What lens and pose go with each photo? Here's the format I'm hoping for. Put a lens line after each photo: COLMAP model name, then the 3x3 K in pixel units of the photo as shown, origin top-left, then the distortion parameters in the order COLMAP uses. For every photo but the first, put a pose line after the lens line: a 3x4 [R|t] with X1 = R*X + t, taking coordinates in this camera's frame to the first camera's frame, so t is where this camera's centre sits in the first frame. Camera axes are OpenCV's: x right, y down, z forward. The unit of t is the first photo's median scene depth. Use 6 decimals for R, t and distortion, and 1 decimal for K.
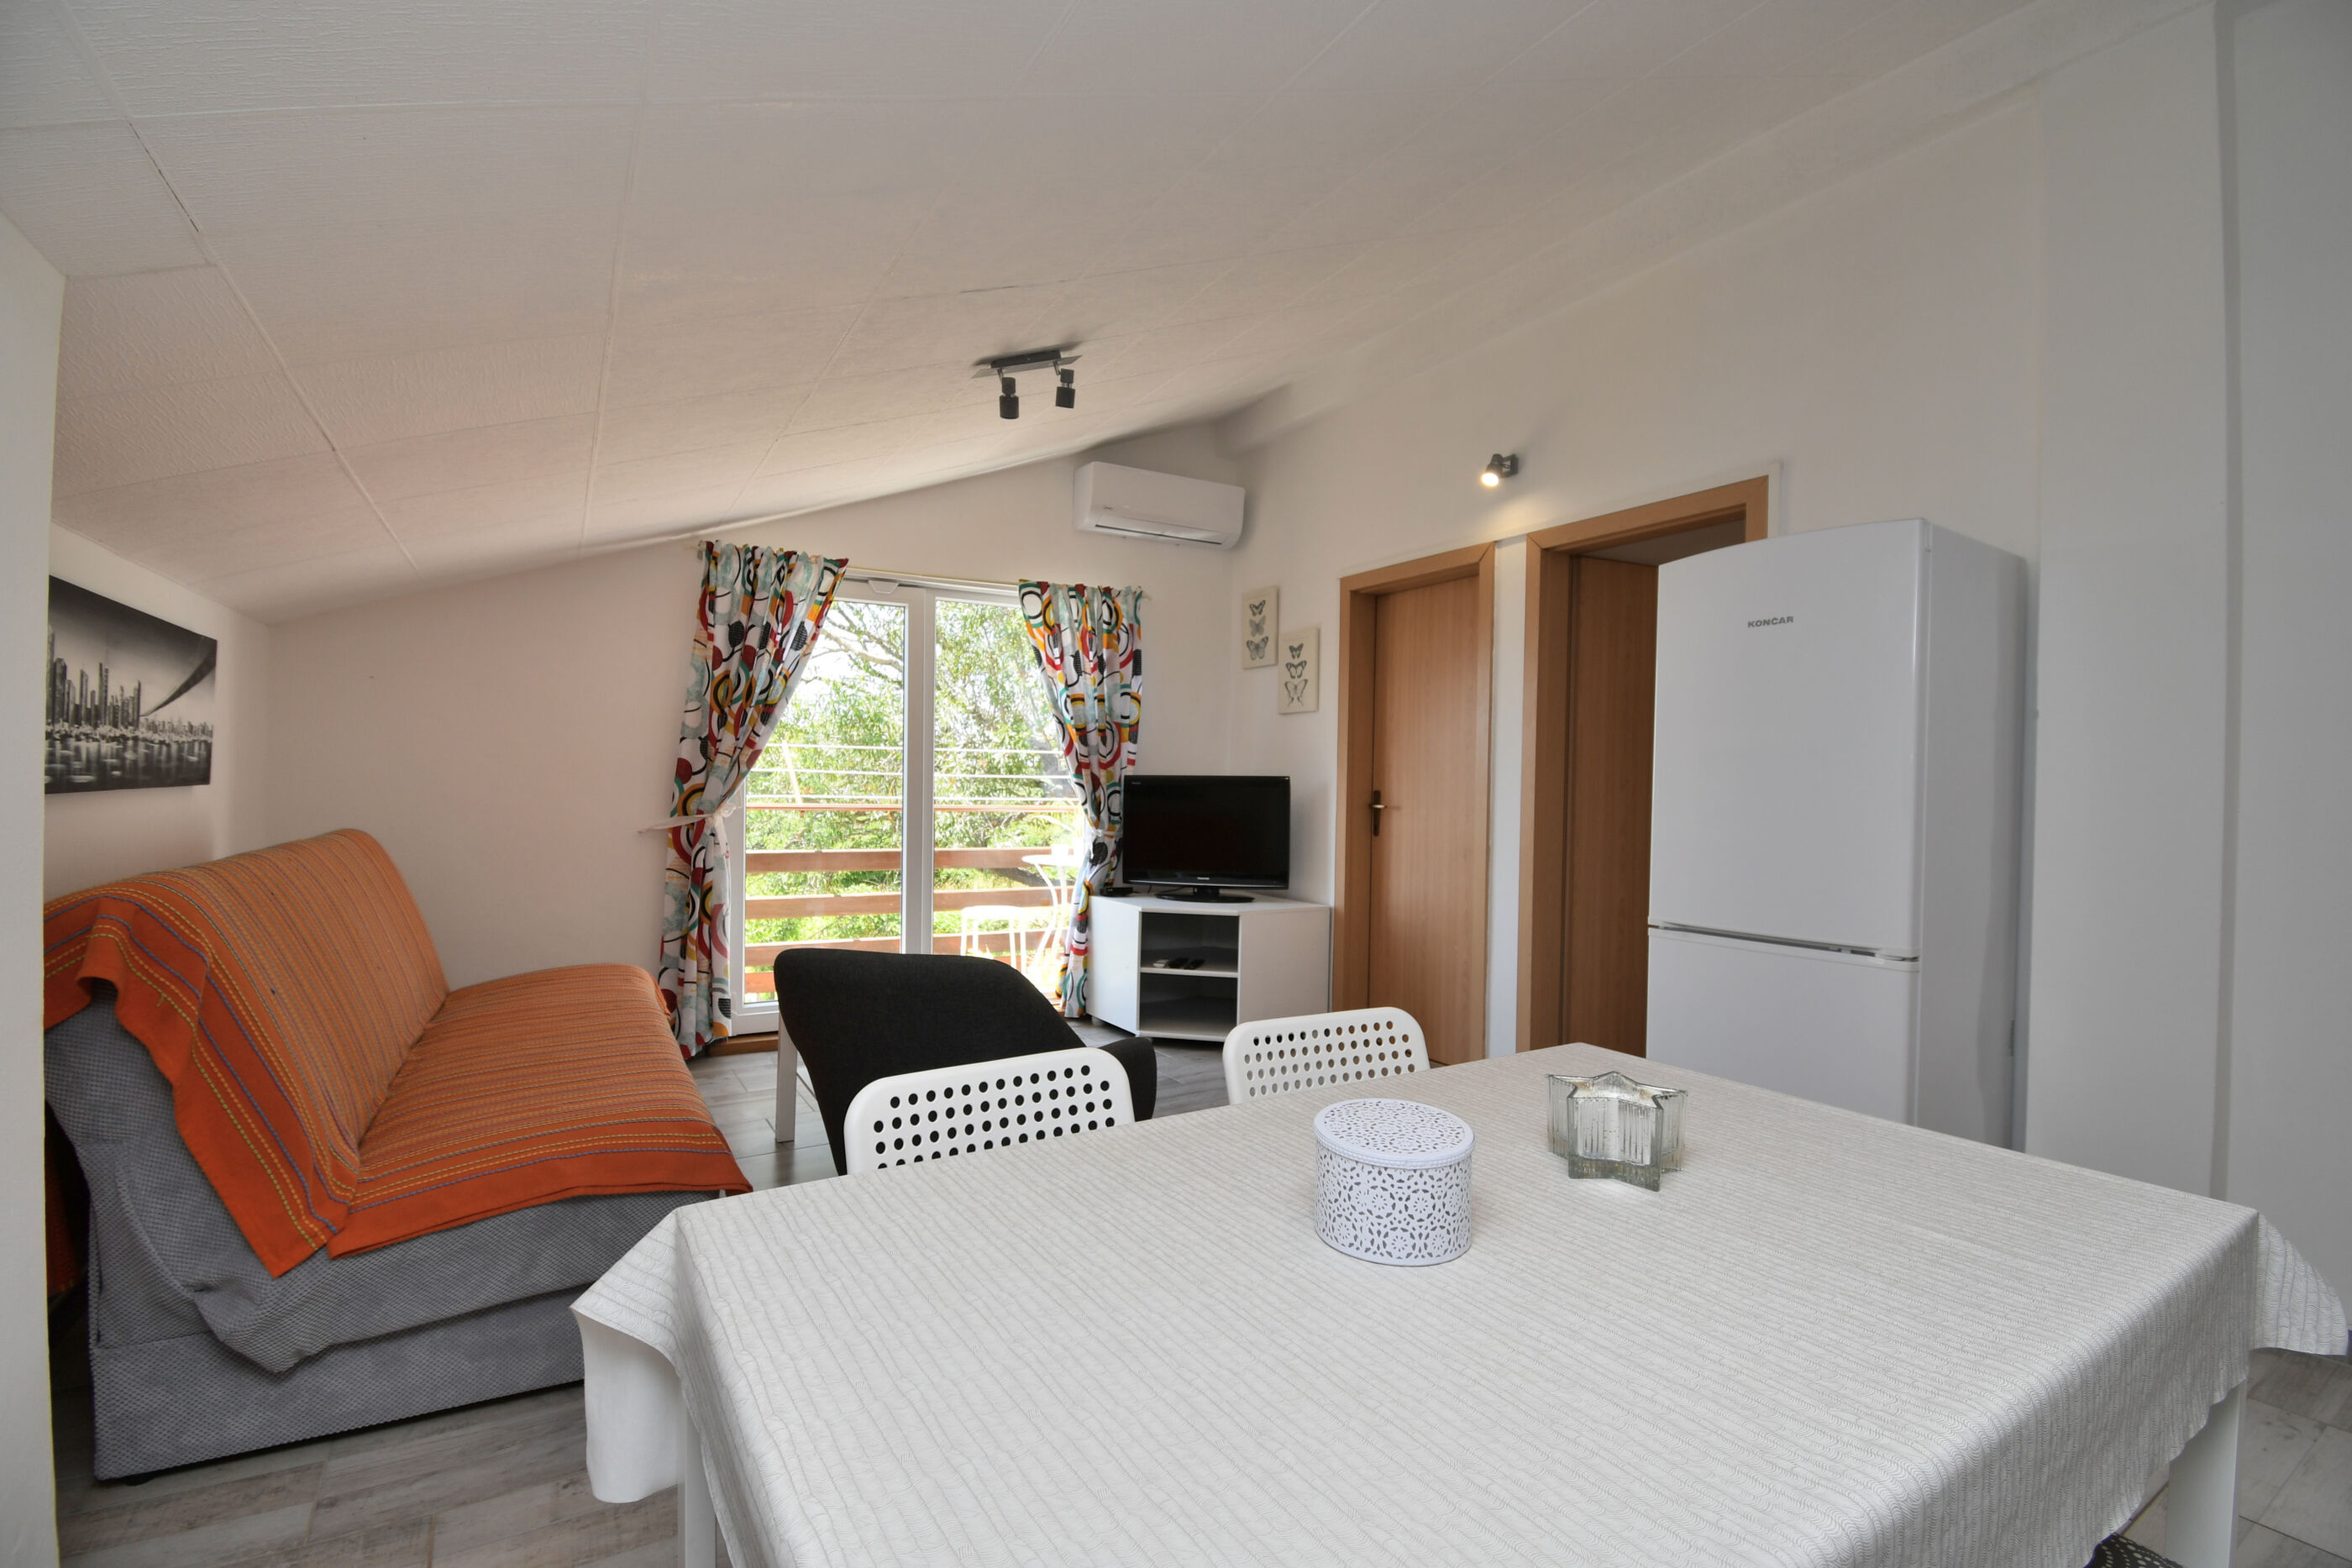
lens RADIAL K [[1027.3, 0, 1184.1], [0, 1027.3, 789.5], [0, 0, 1]] dist [0.004672, -0.016142]
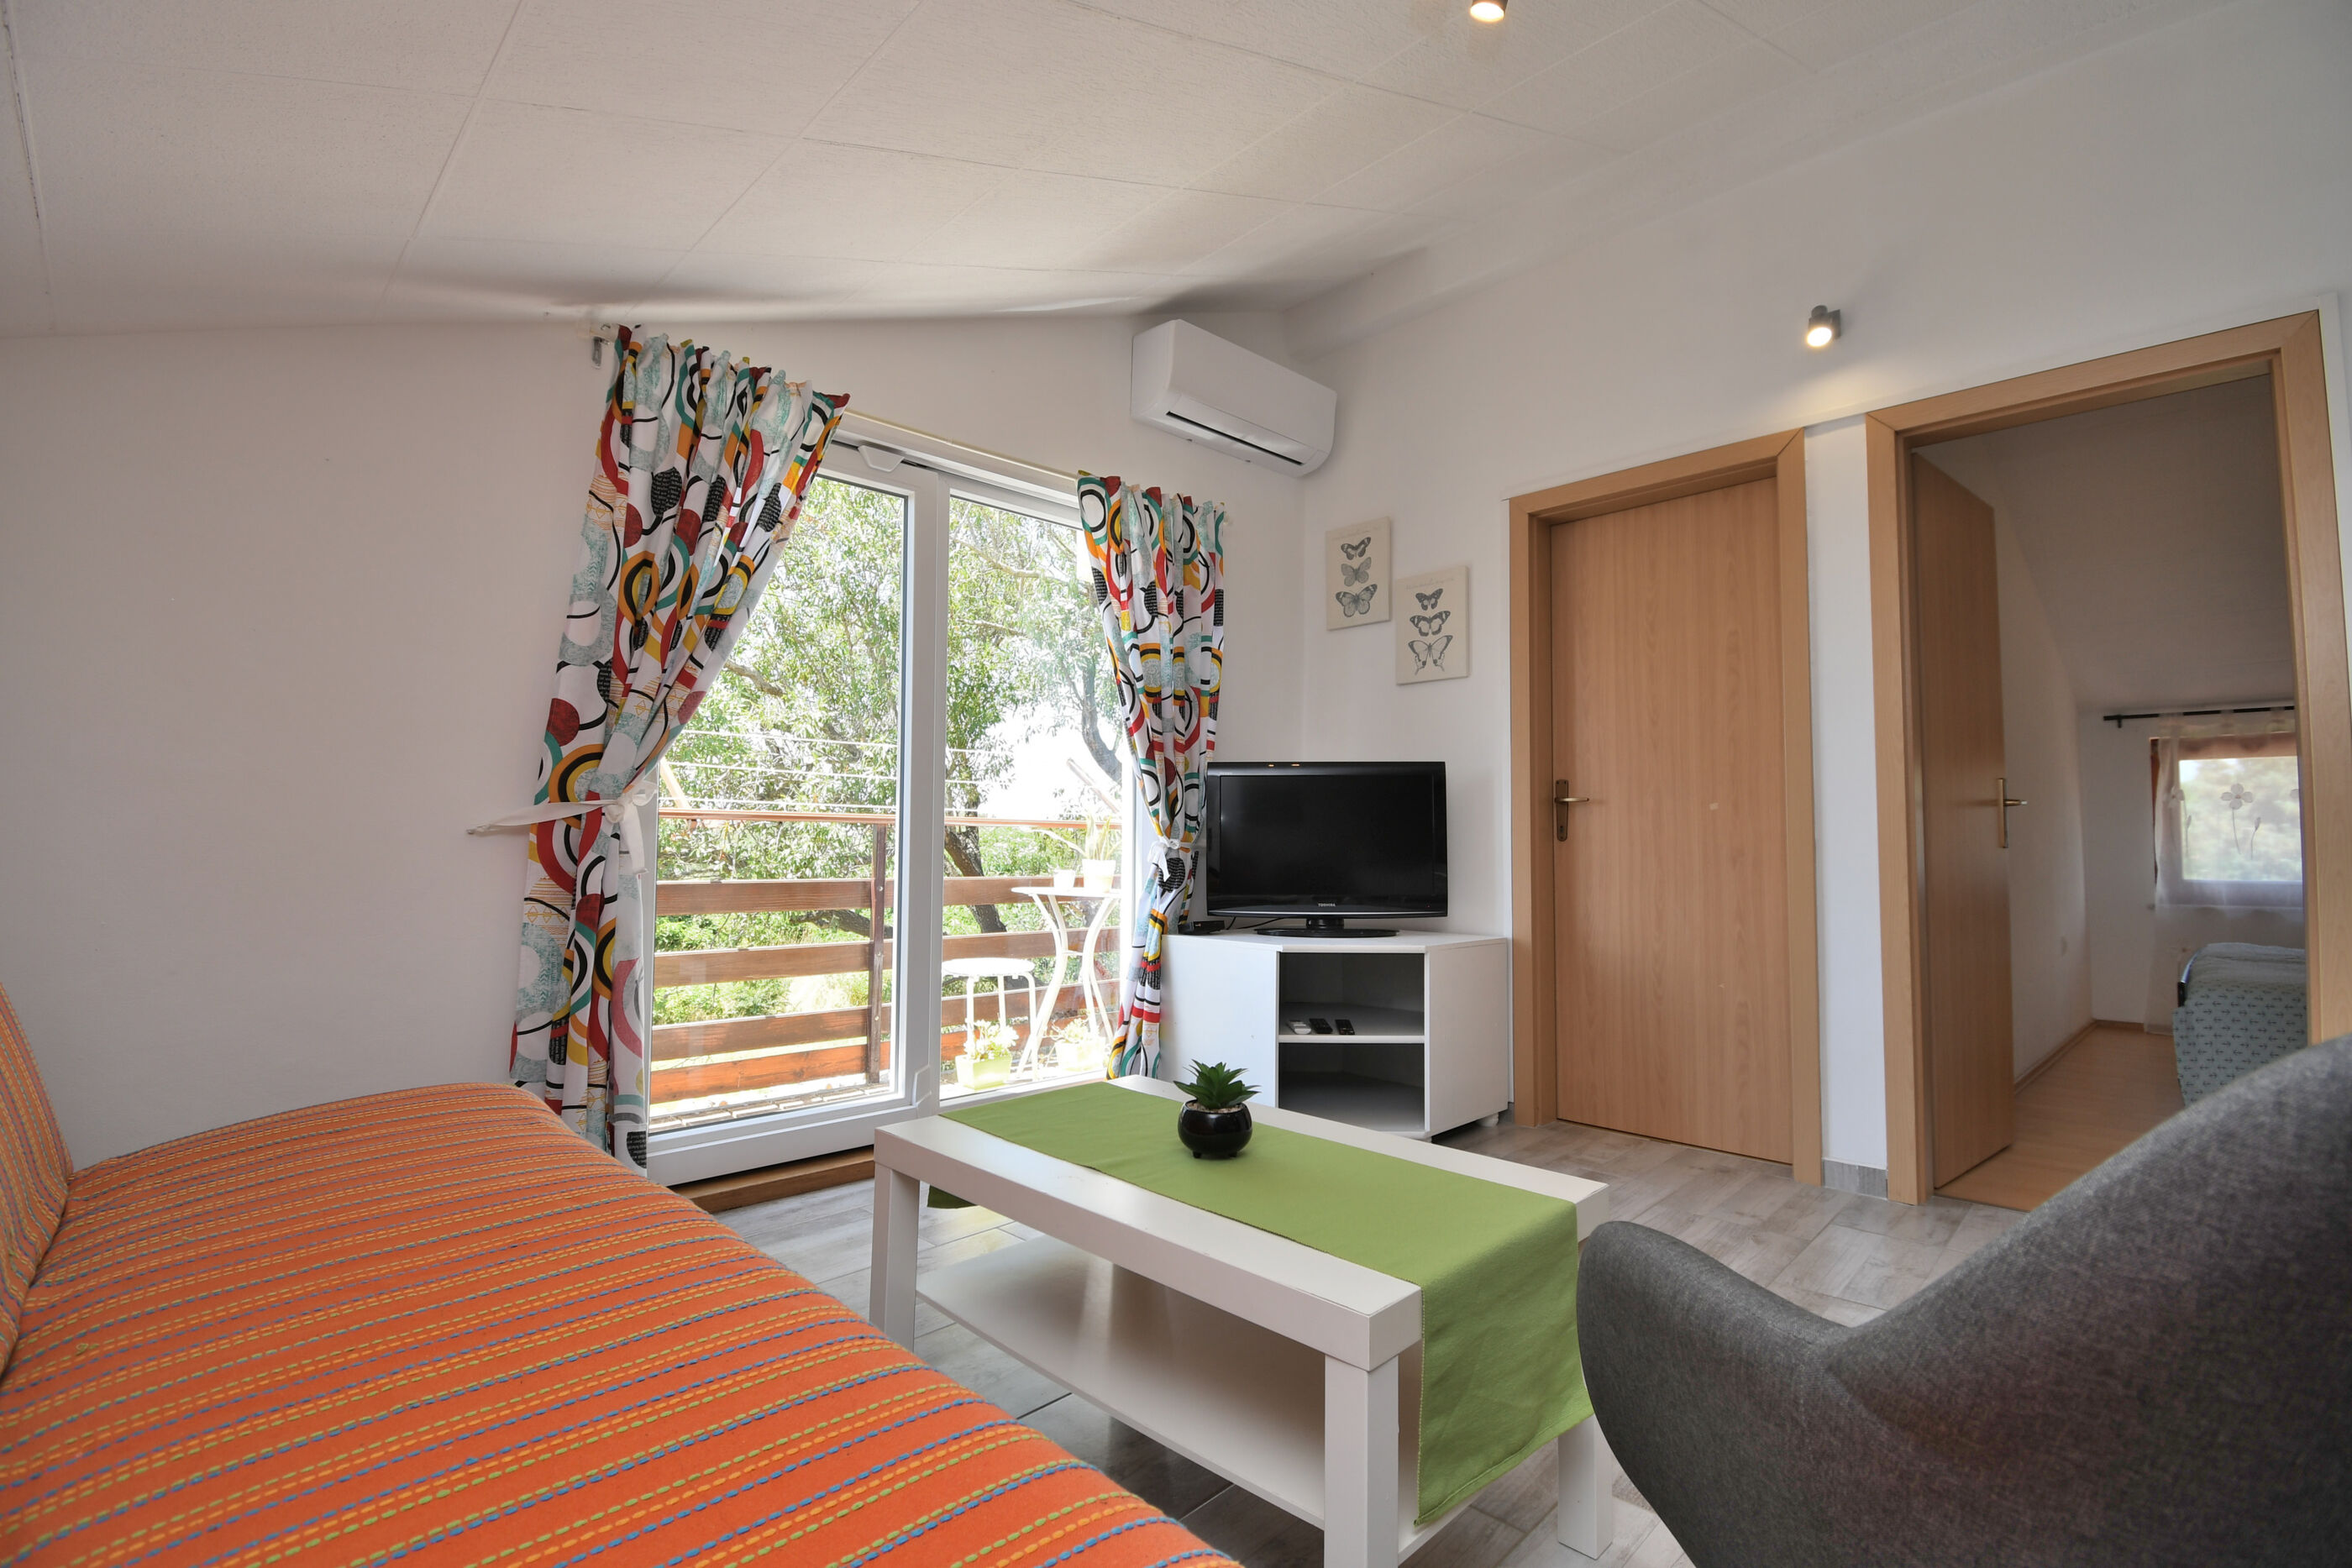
lens RADIAL K [[1027.3, 0, 1184.9], [0, 1027.3, 788.7], [0, 0, 1]] dist [0.004672, -0.016142]
pose [[0.972127, 0.003527, 0.234427, -0.275022], [0.009469, 0.998480, -0.054287, 0.049060], [-0.234262, 0.054993, 0.970617, 0.363138]]
